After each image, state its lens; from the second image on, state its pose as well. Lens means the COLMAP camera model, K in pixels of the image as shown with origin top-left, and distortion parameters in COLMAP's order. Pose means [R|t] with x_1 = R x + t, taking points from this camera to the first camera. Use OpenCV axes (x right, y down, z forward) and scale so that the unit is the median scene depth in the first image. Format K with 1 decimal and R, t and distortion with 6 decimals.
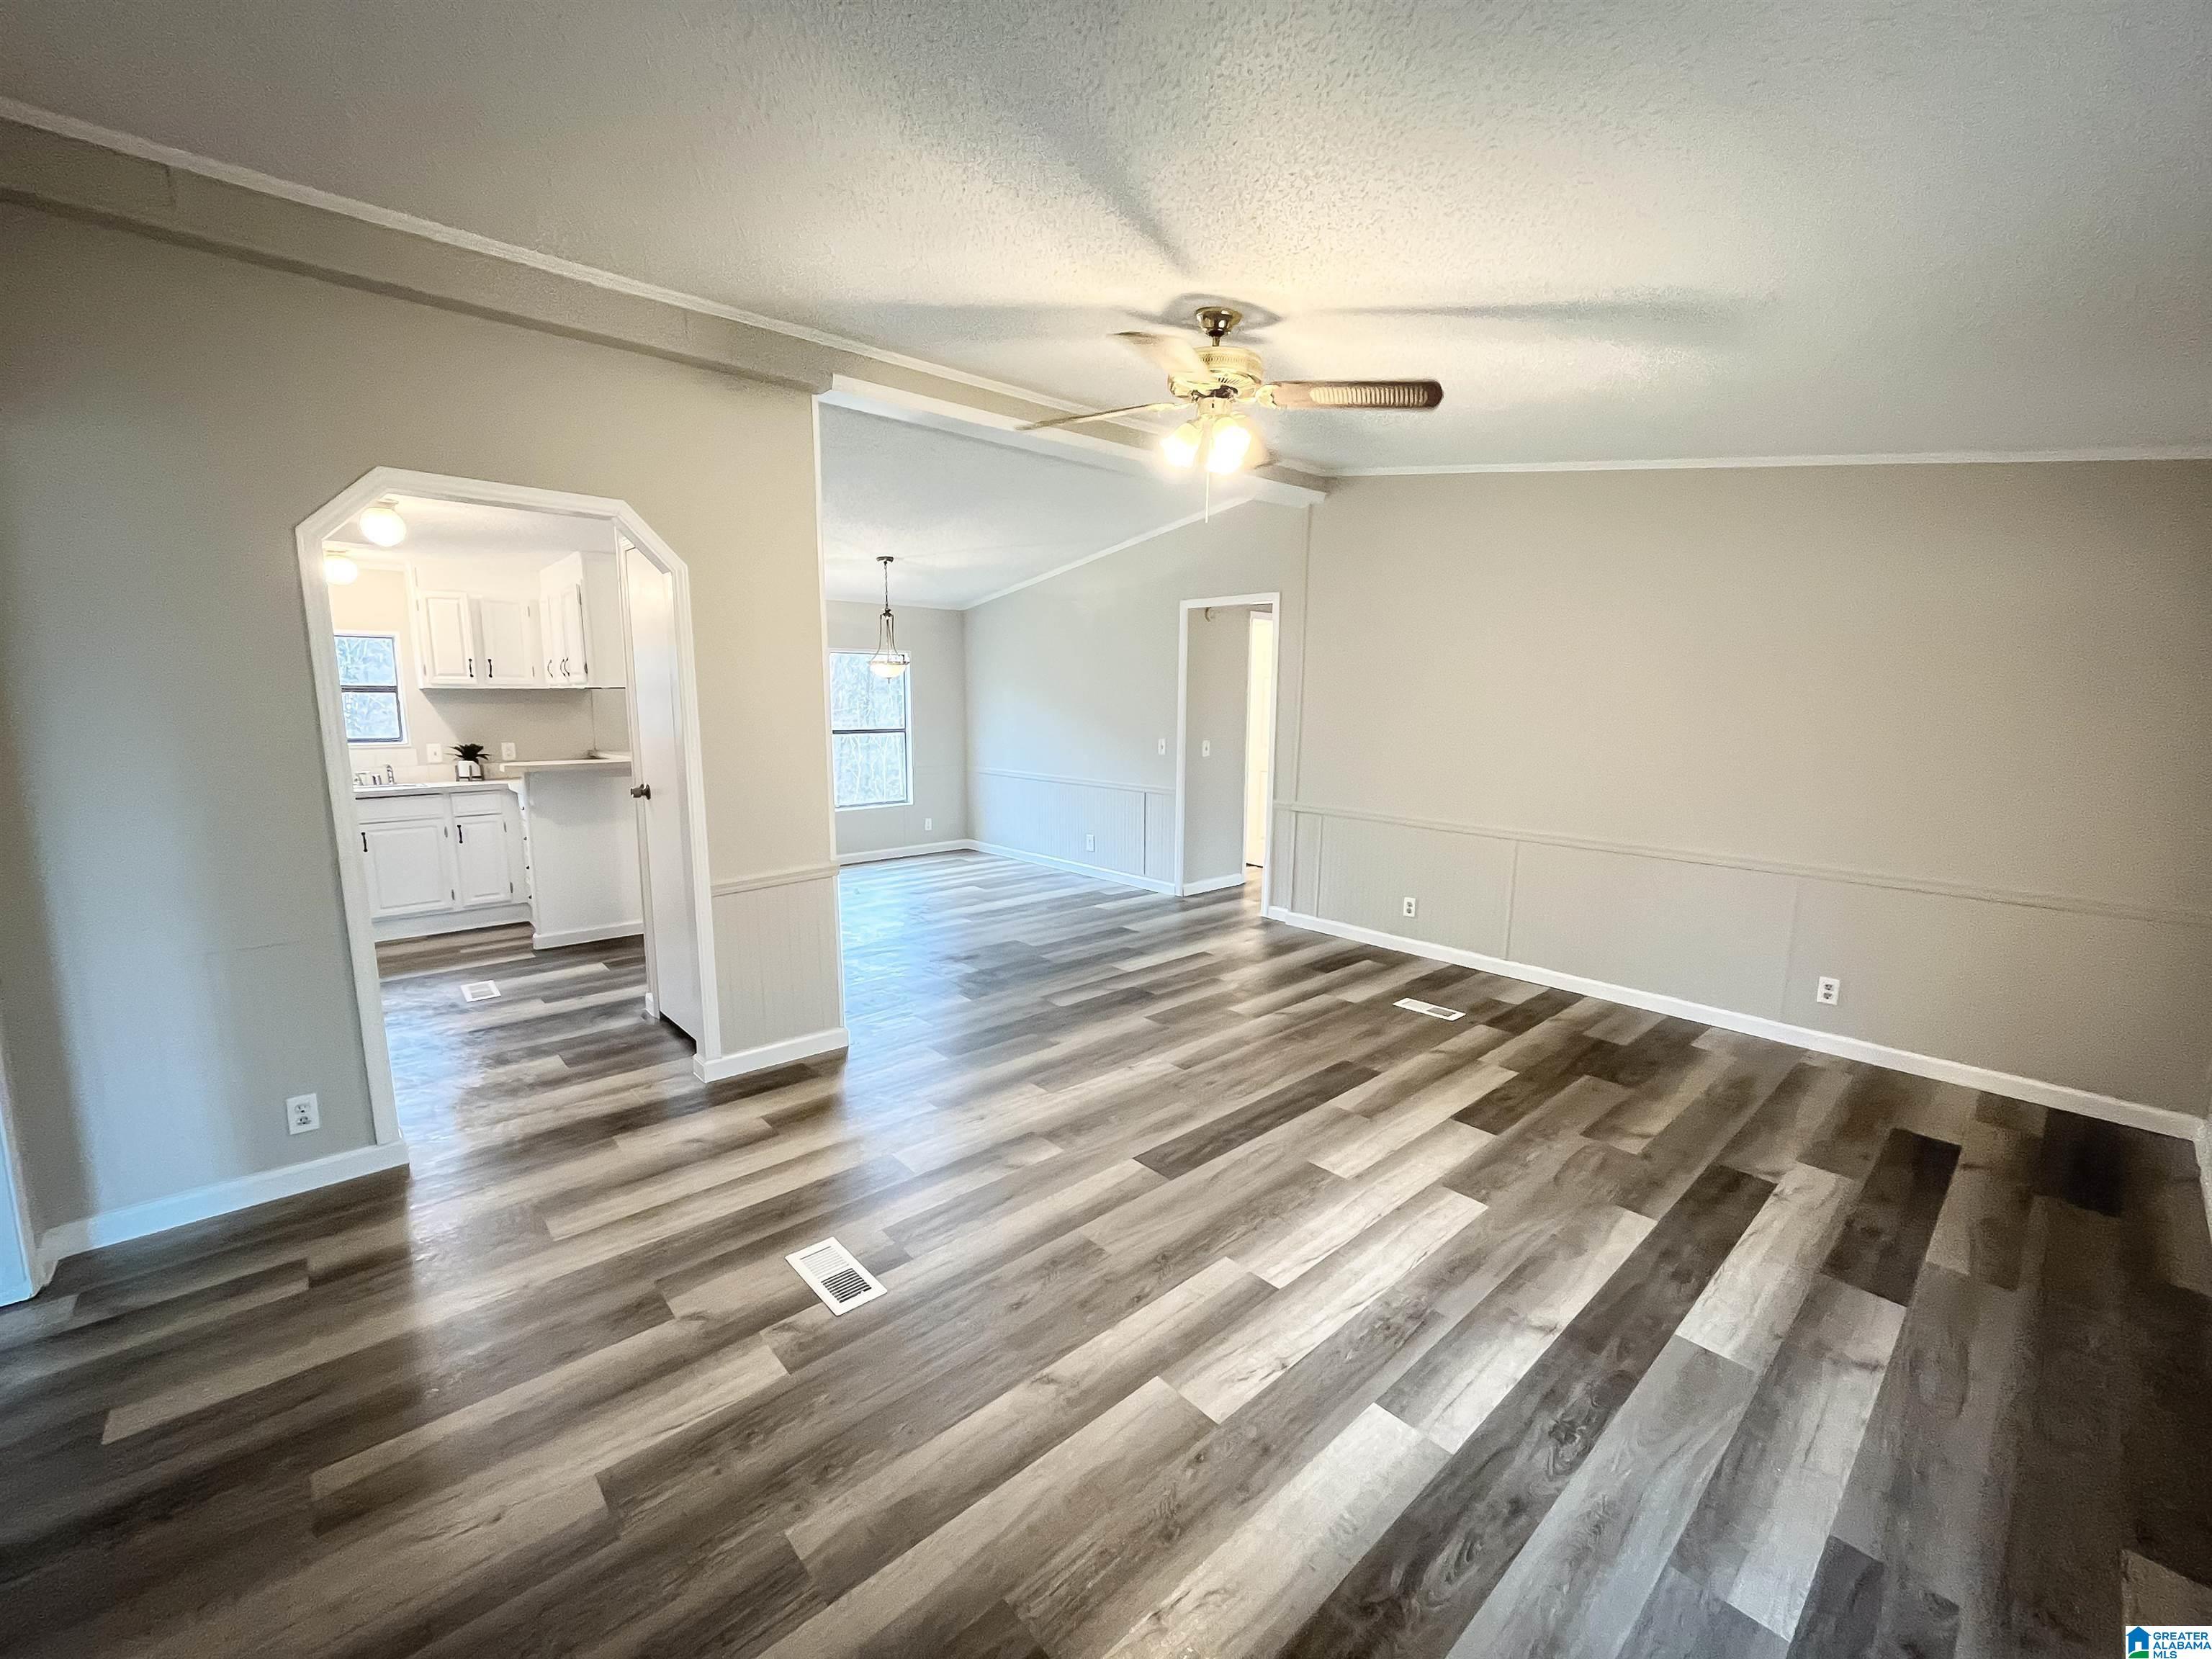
lens RADIAL K [[903.1, 0, 1106.2], [0, 903.1, 832.8], [0, 0, 1]] dist [-0.002299, -0.000352]
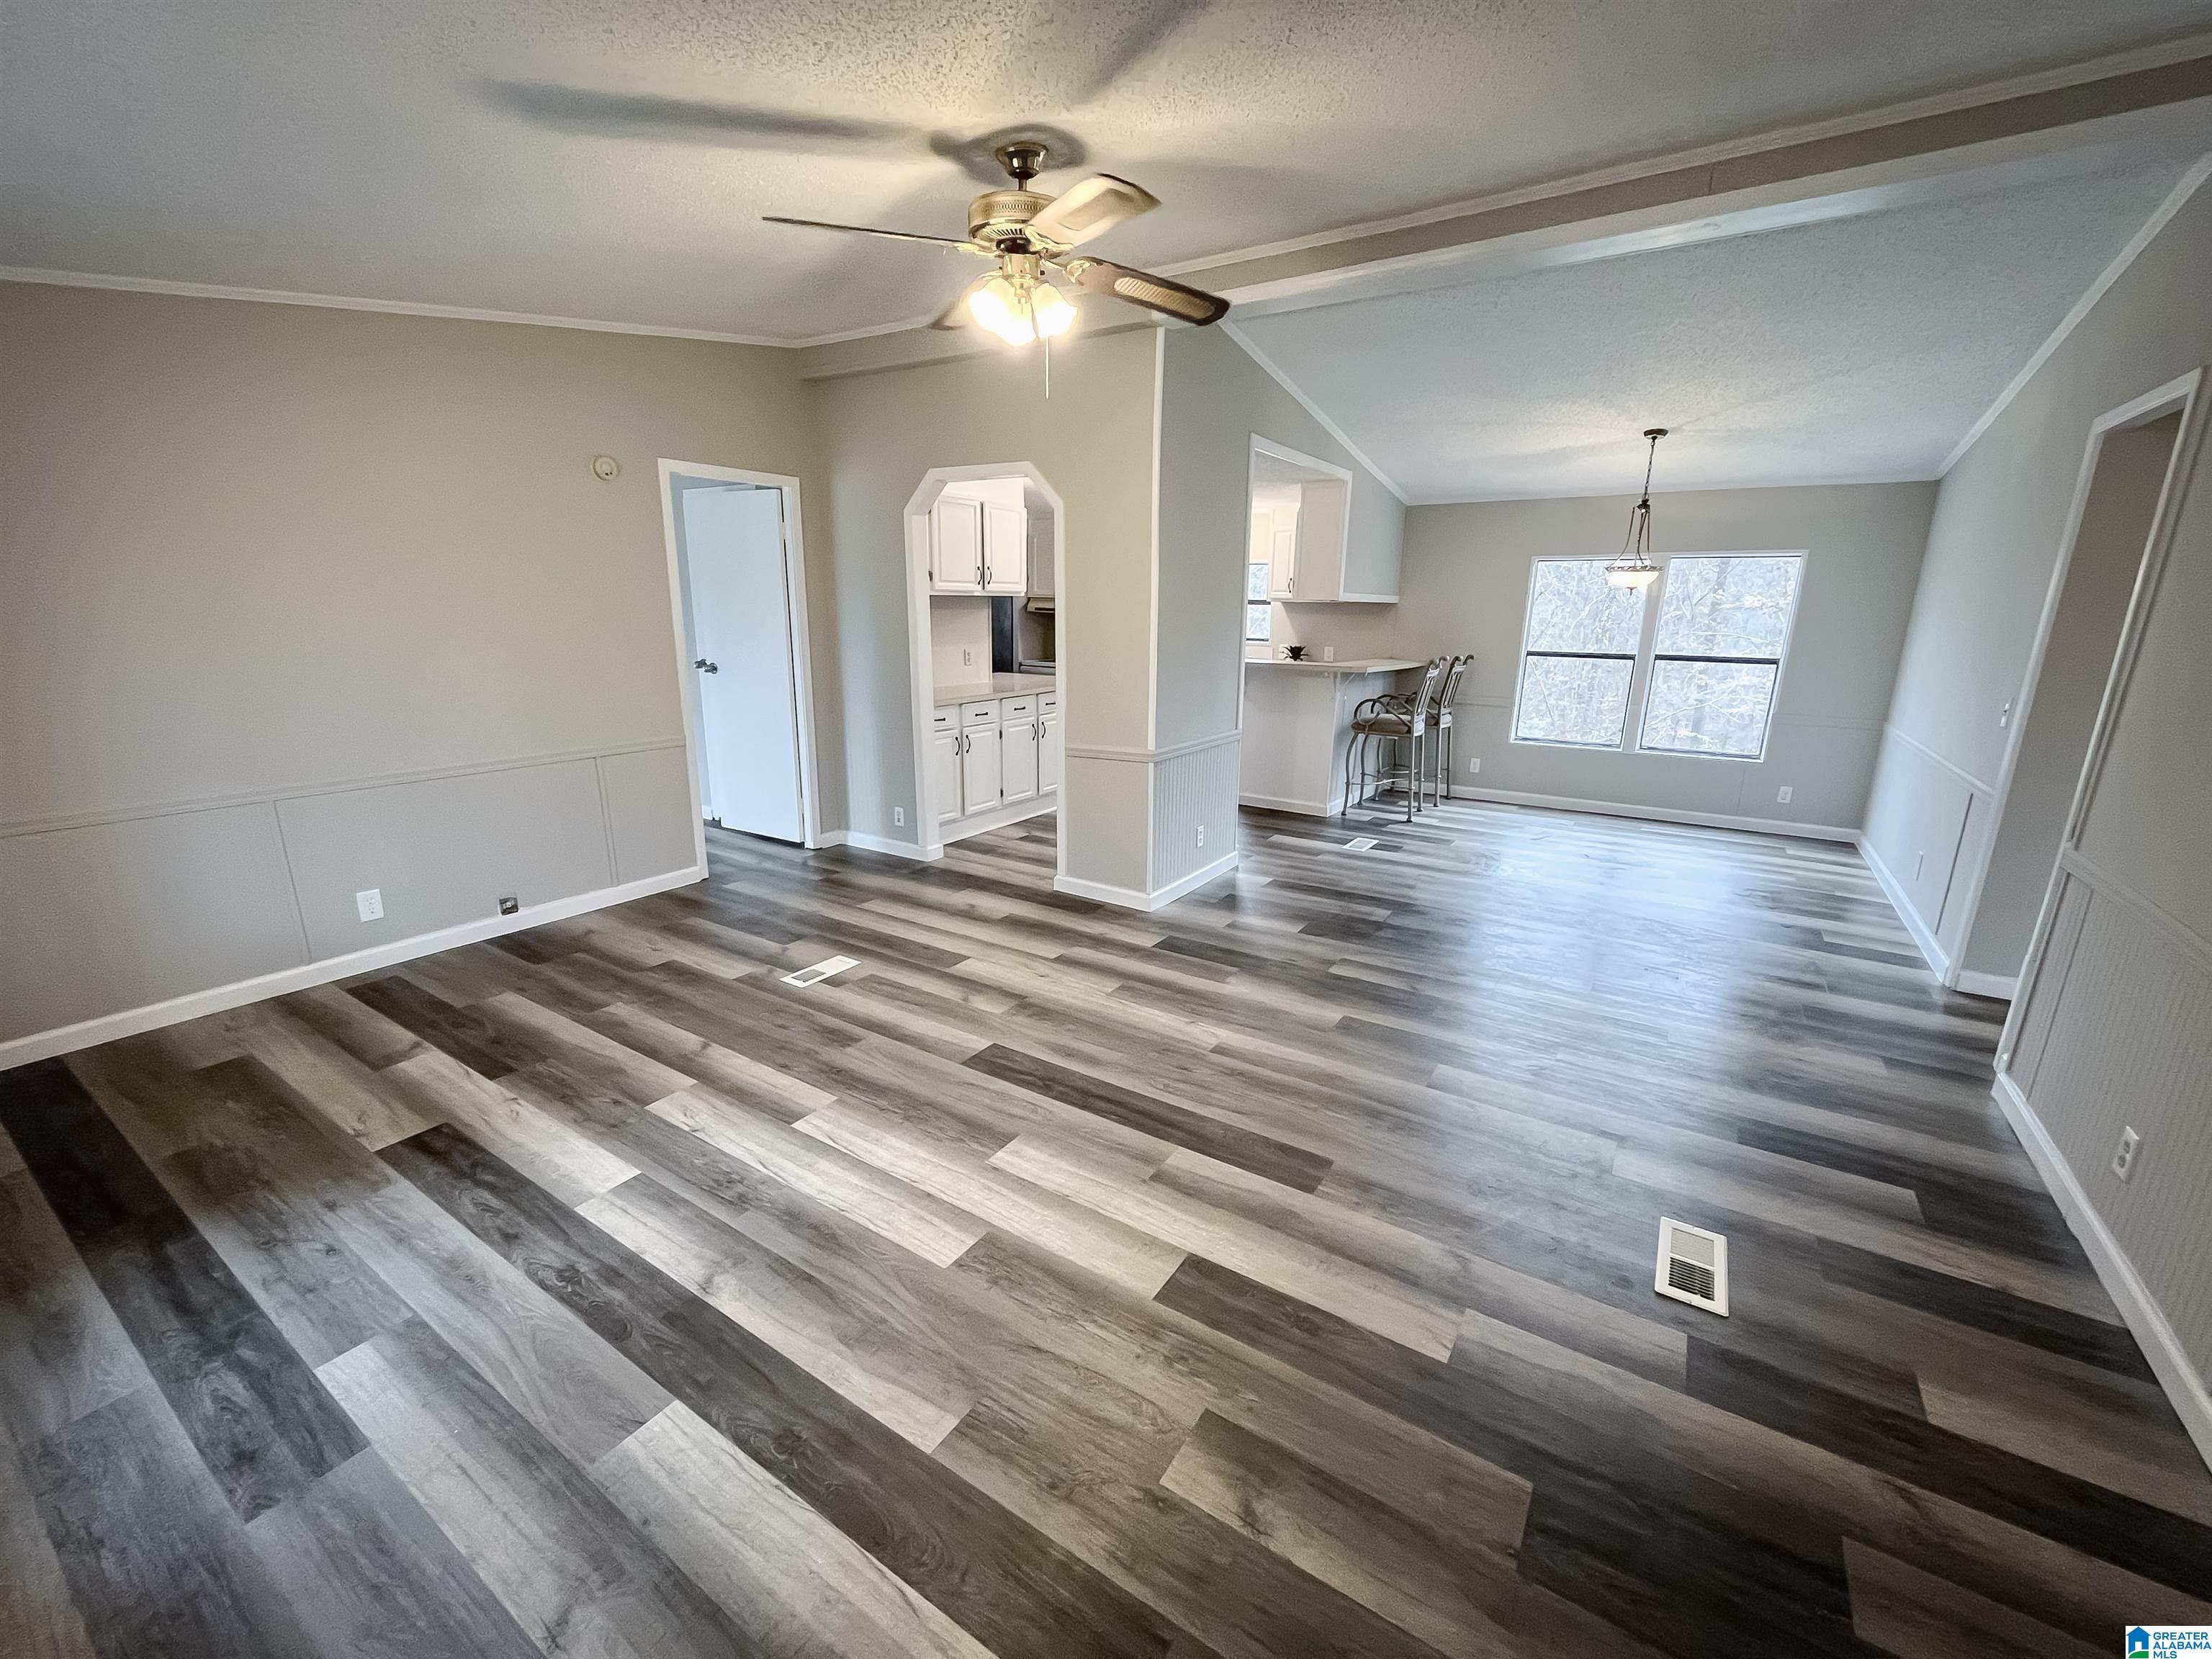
lens RADIAL K [[903.1, 0, 1107.7], [0, 903.1, 833.7], [0, 0, 1]] dist [-0.002299, -0.000352]
pose [[0.258473, 0.237519, -0.936363, 0.992082], [-0.157544, 0.966689, 0.201724, -0.112215], [0.953085, 0.095378, 0.287283, 0.791832]]
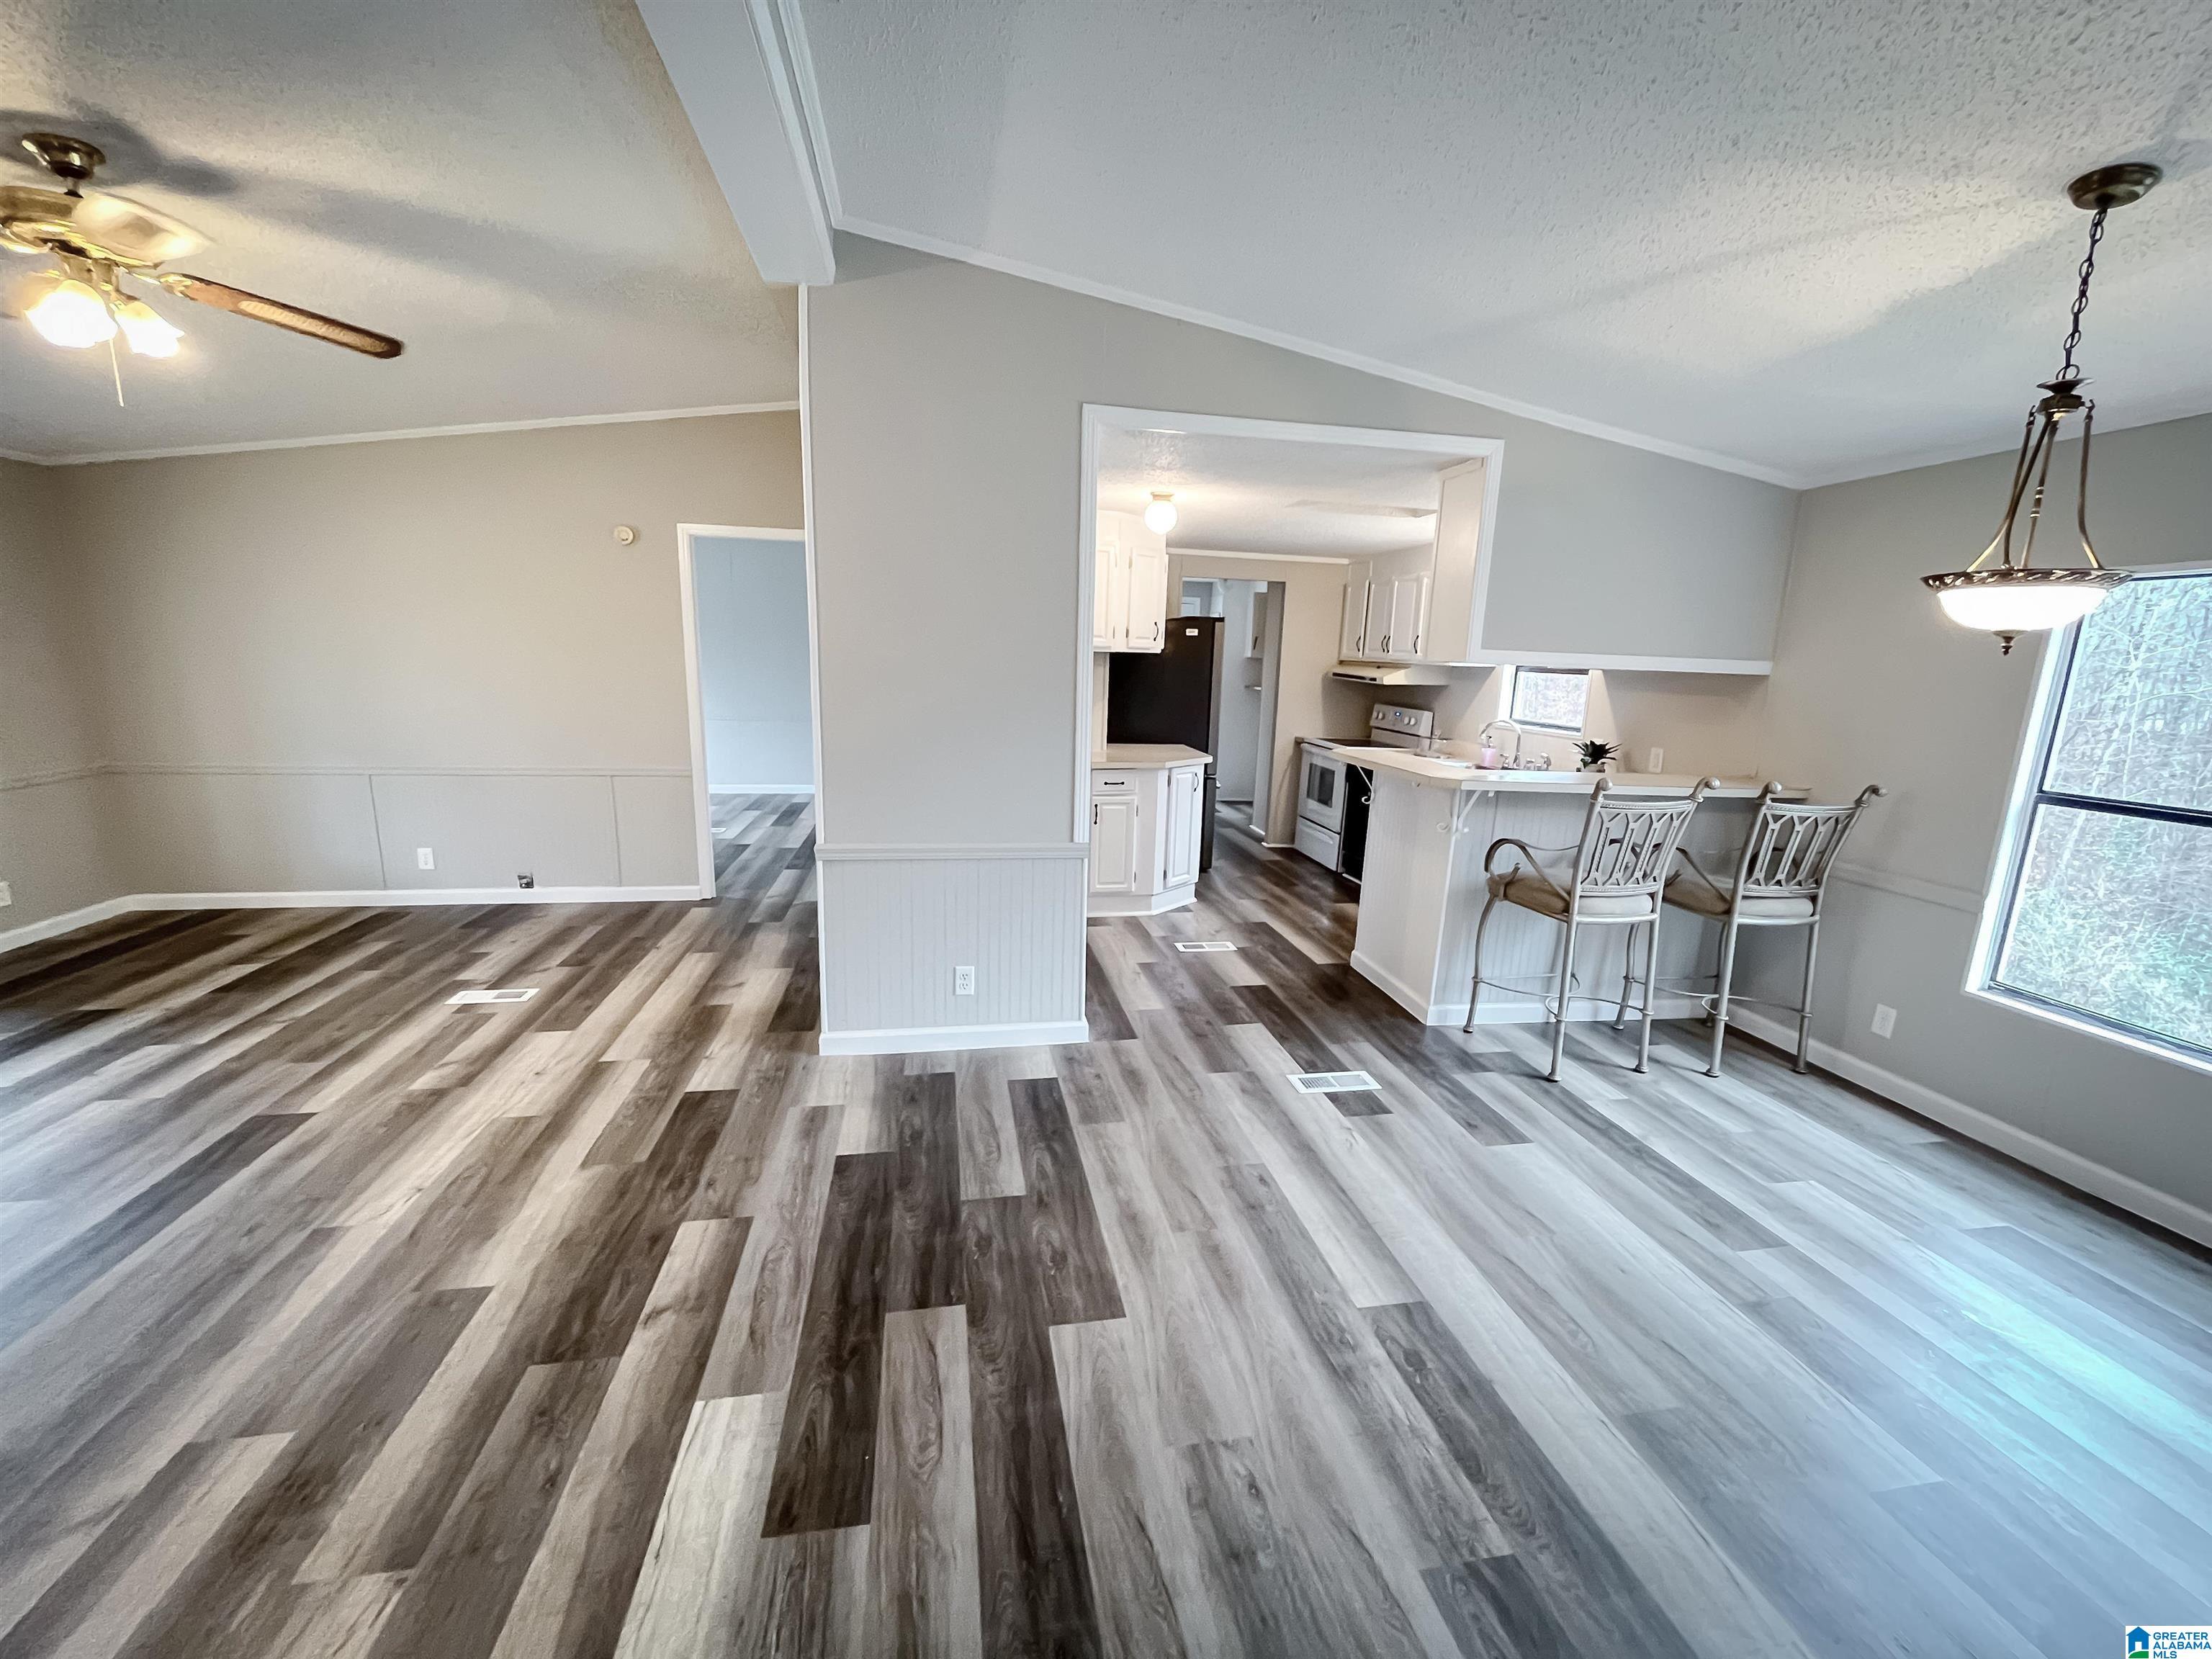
lens RADIAL K [[903.1, 0, 1107.6], [0, 903.1, 832.0], [0, 0, 1]] dist [-0.002299, -0.000352]
pose [[-0.522046, 0.140418, -0.841279, 0.354383], [-0.164510, 0.951257, 0.260859, -0.315284], [0.836902, 0.274579, -0.473500, 2.067597]]
